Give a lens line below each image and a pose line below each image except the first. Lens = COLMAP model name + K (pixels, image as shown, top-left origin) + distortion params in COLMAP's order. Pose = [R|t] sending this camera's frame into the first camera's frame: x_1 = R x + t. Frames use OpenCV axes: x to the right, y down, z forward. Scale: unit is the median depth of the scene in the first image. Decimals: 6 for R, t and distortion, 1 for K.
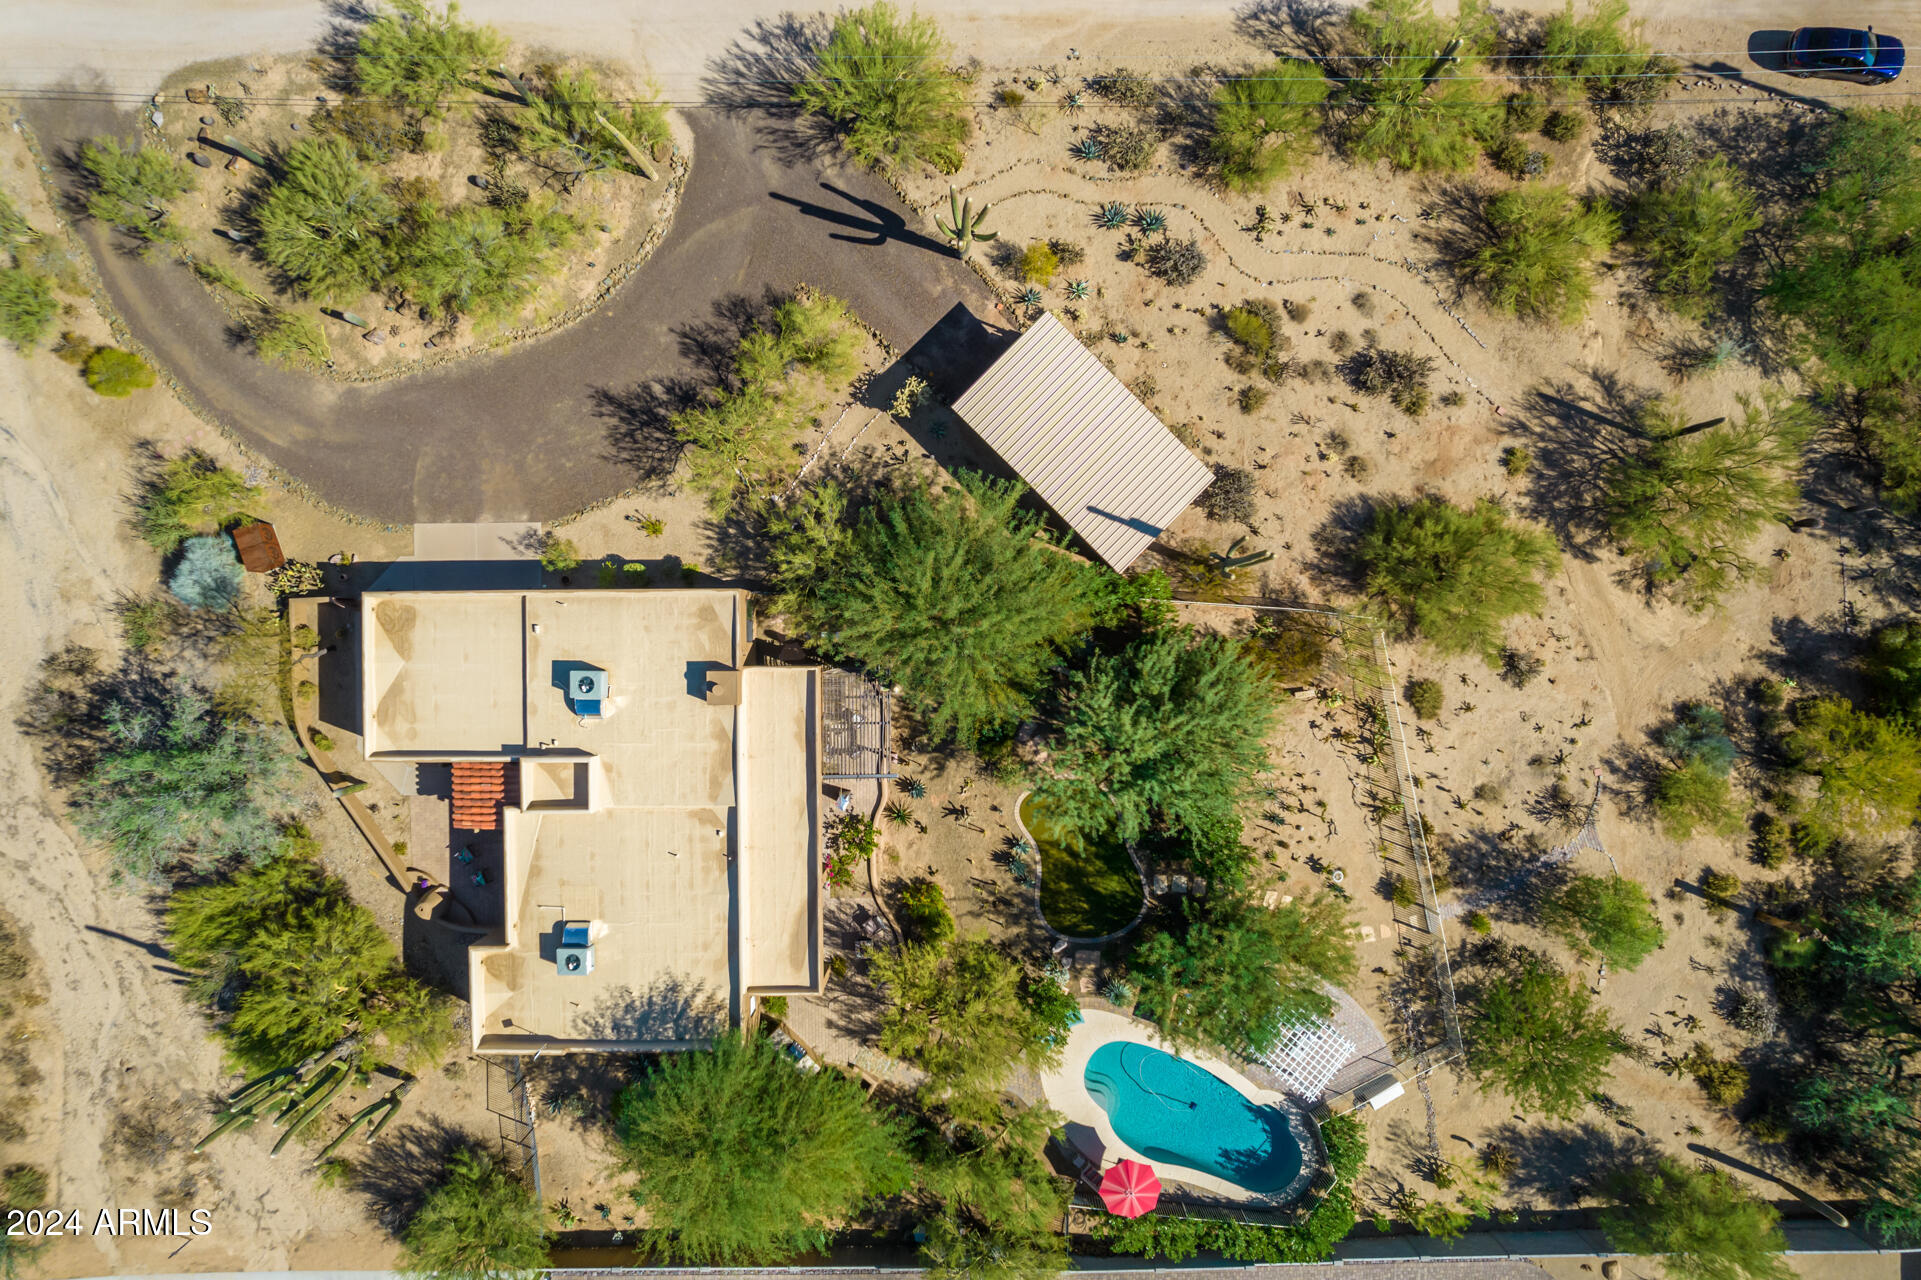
lens RADIAL K [[1234.5, 0, 975.1], [0, 1234.5, 636.3], [0, 0, 1]] dist [-0.073381, 0.066841]
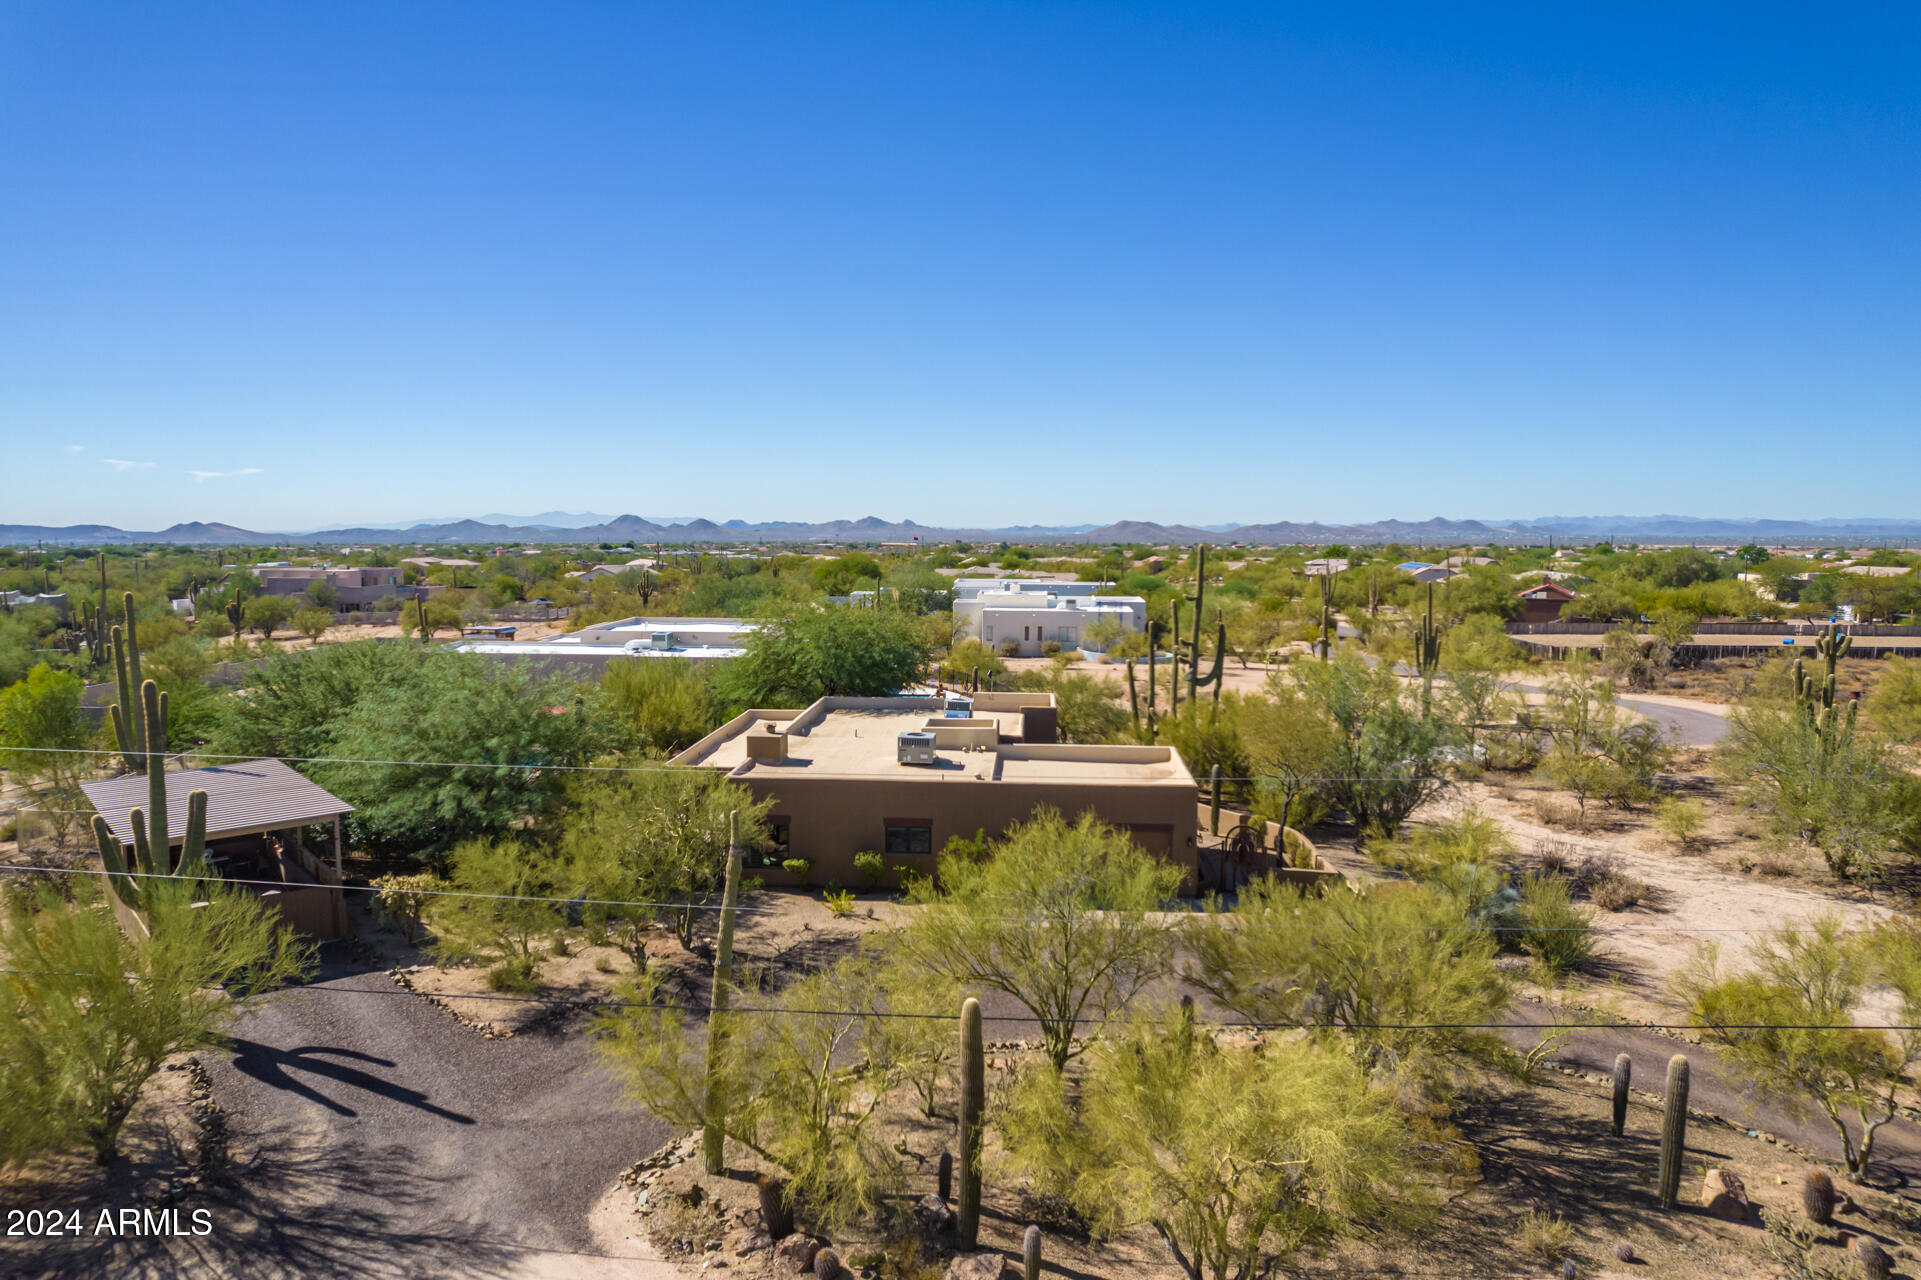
lens RADIAL K [[1233.8, 0, 976.1], [0, 1233.8, 643.0], [0, 0, 1]] dist [-0.083579, 0.078165]
pose [[-0.998115, -0.019640, 0.058138, -0.372088], [0.059843, -0.101833, 0.993000, -0.768350], [-0.013582, 0.994608, 0.102816, 0.761828]]
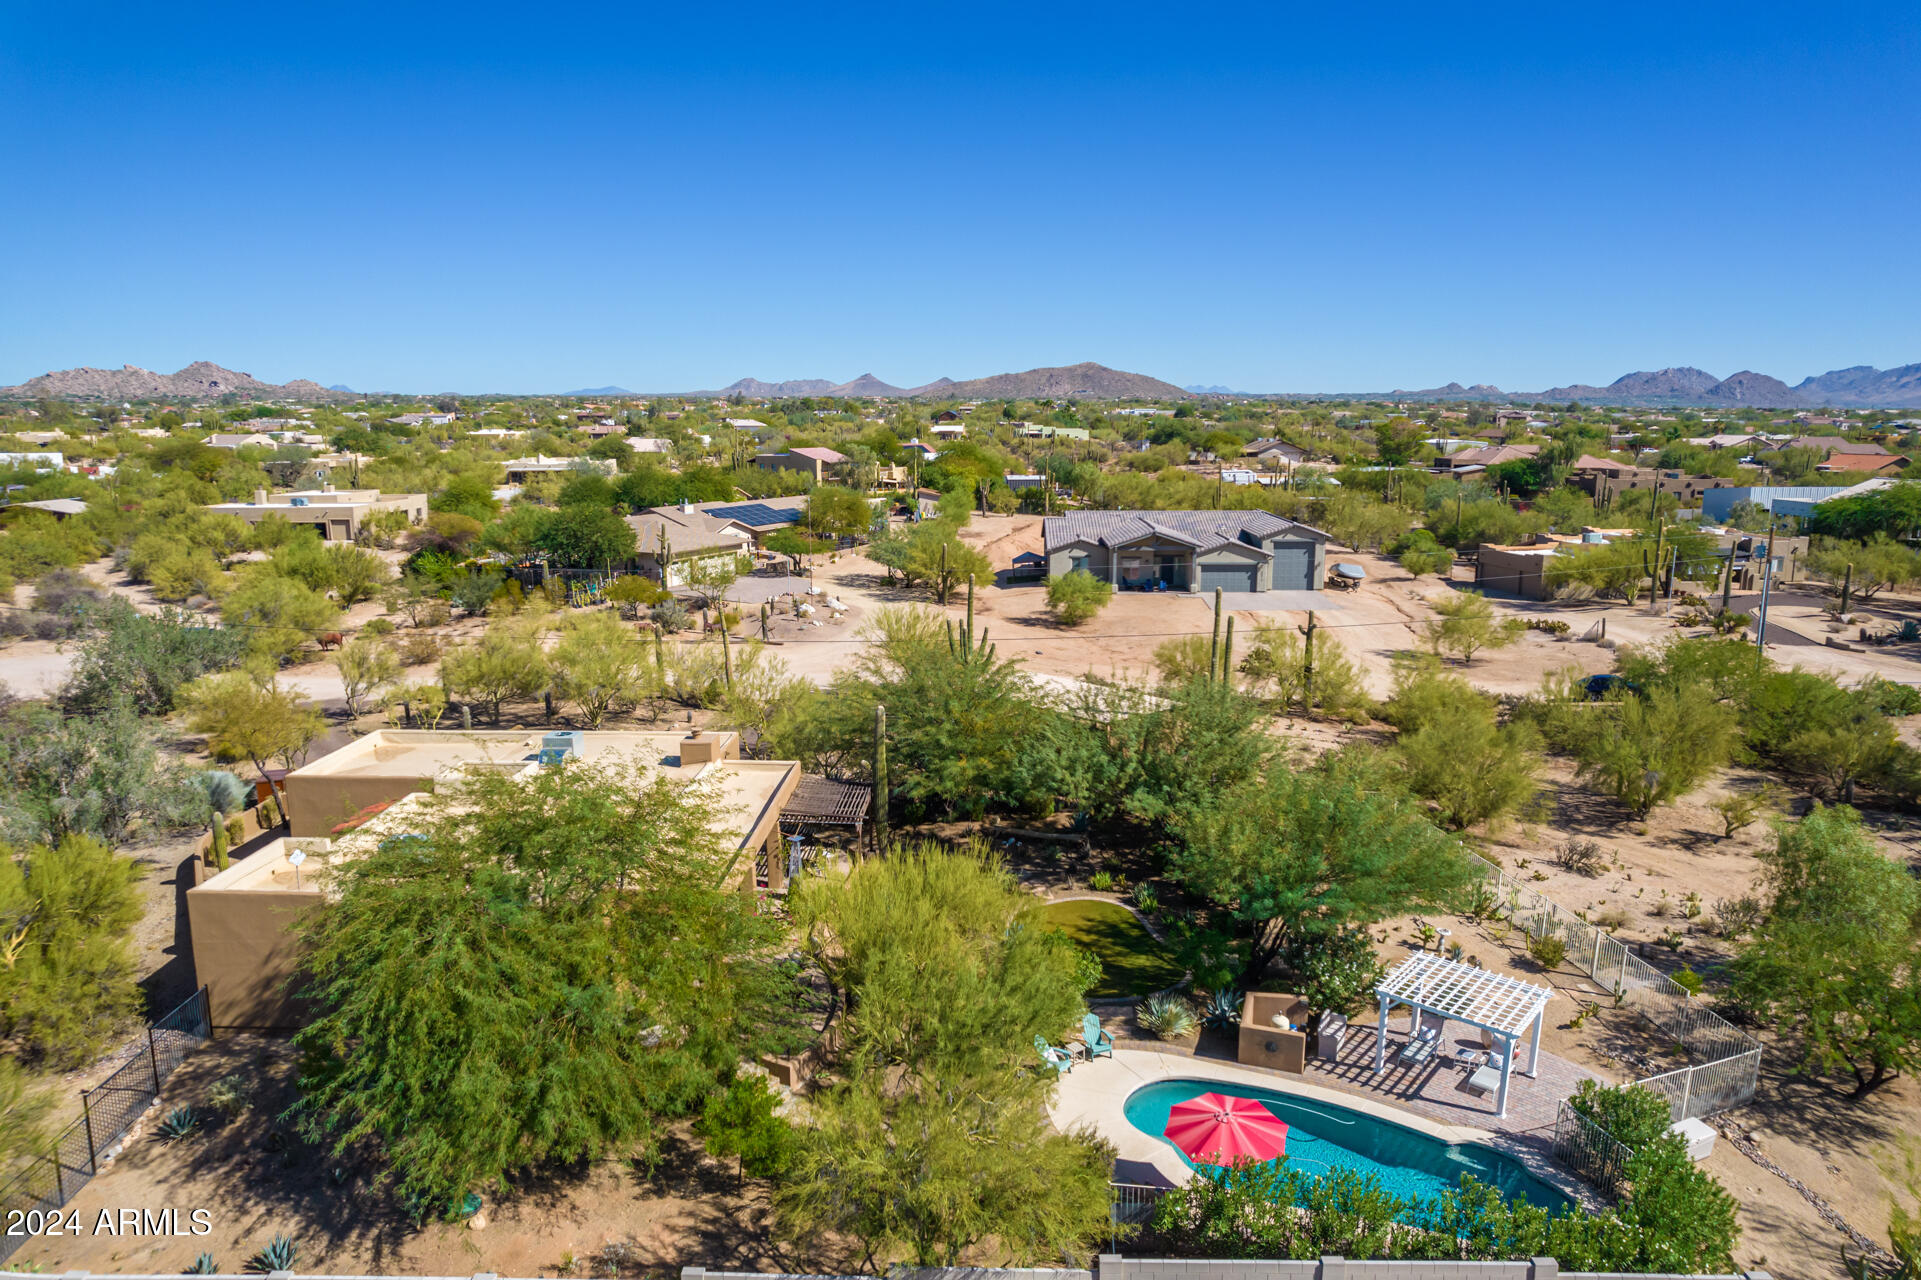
lens RADIAL K [[1234.5, 0, 975.1], [0, 1234.5, 636.3], [0, 0, 1]] dist [-0.073381, 0.066841]
pose [[0.999372, 0.000123, -0.035420, 0.040579], [-0.034936, 0.168271, -0.985122, 0.886157], [0.005840, 0.985741, 0.168170, 0.690680]]
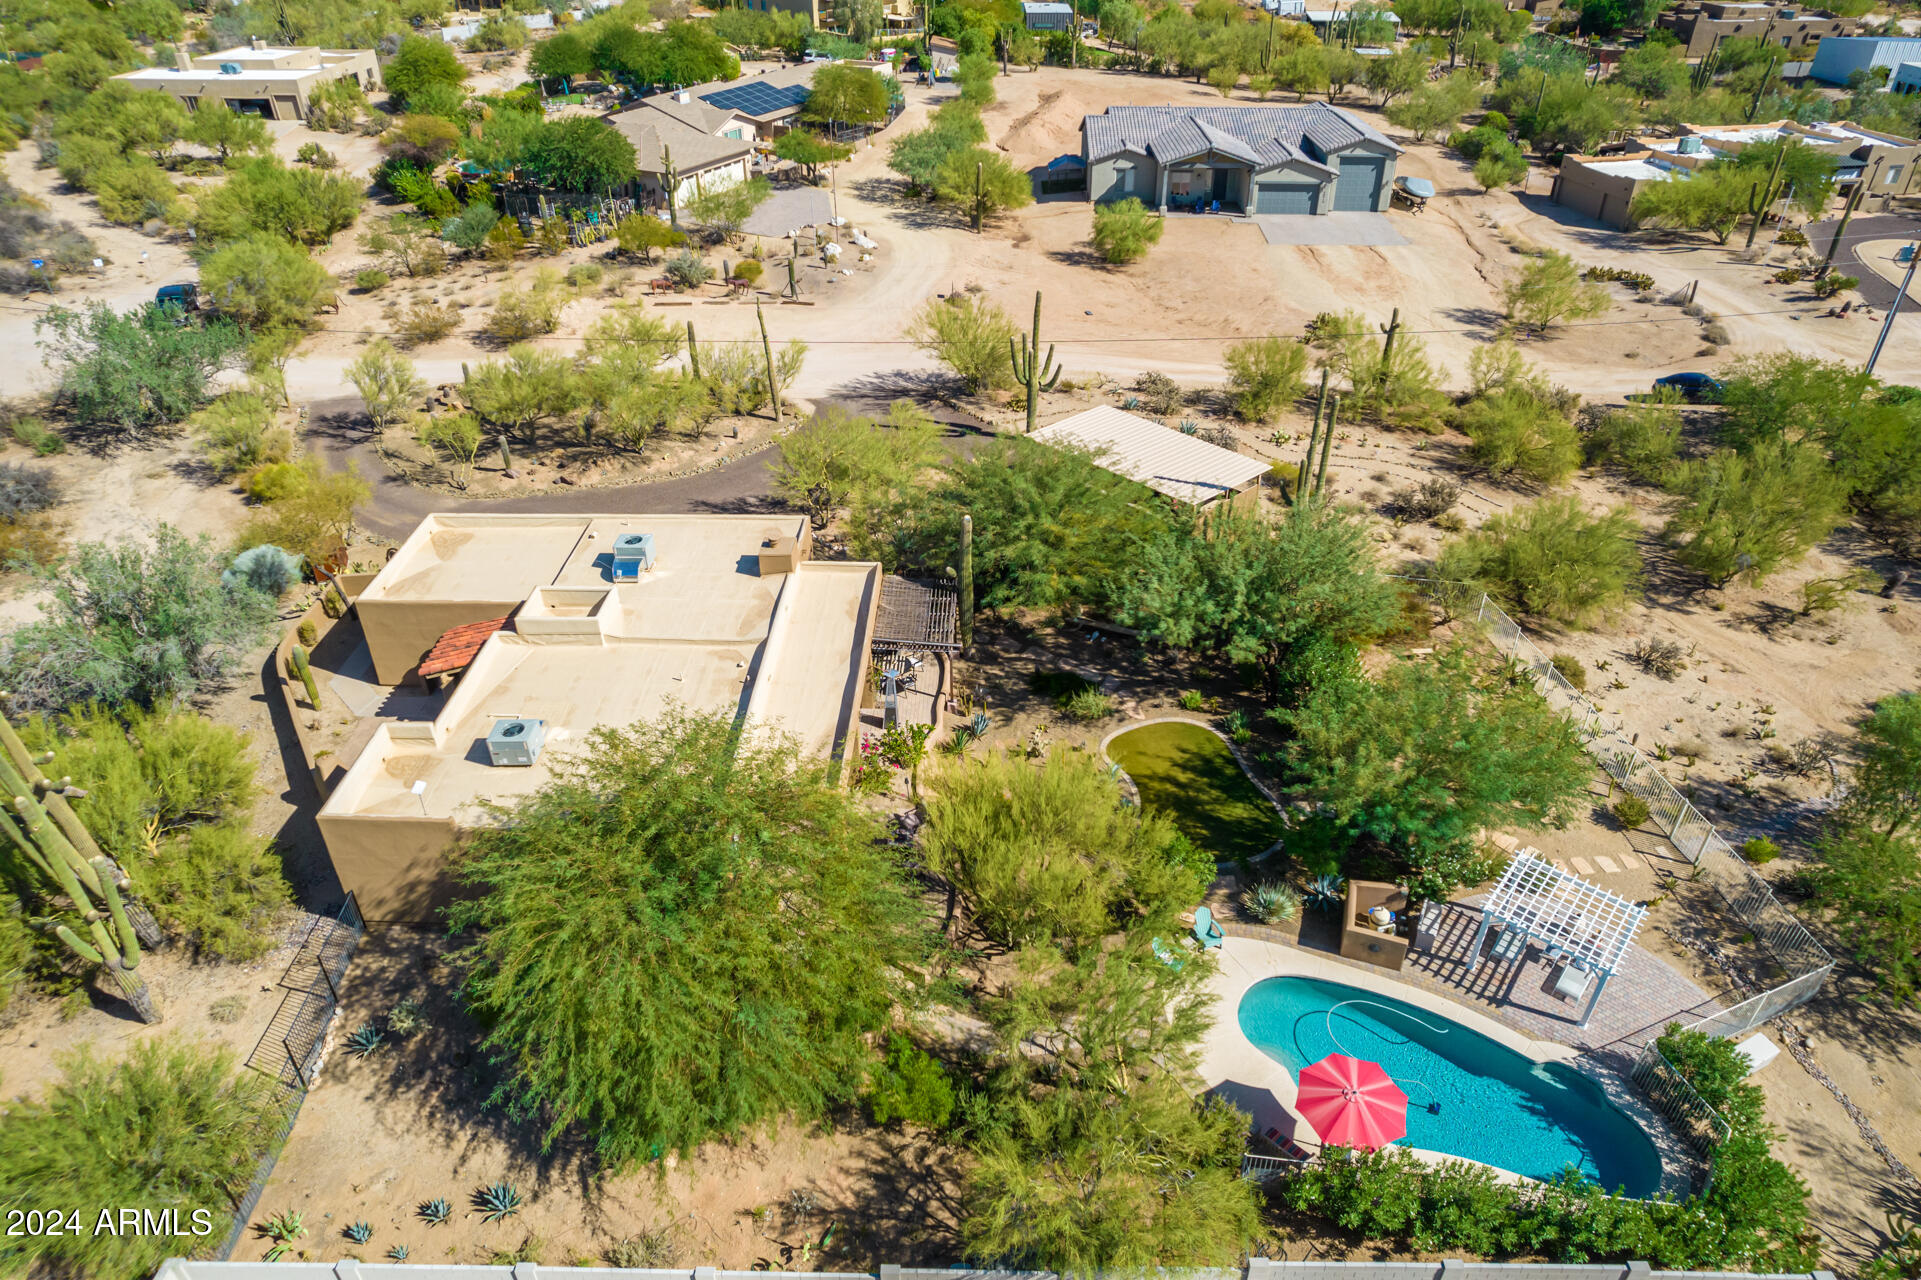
lens RADIAL K [[1233.8, 0, 976.1], [0, 1233.8, 643.0], [0, 0, 1]] dist [-0.083579, 0.078165]
pose [[0.999612, 0.011397, -0.025408, -0.028961], [-0.027544, 0.538959, -0.841882, 0.780165], [0.004099, 0.842255, 0.539063, 0.512281]]
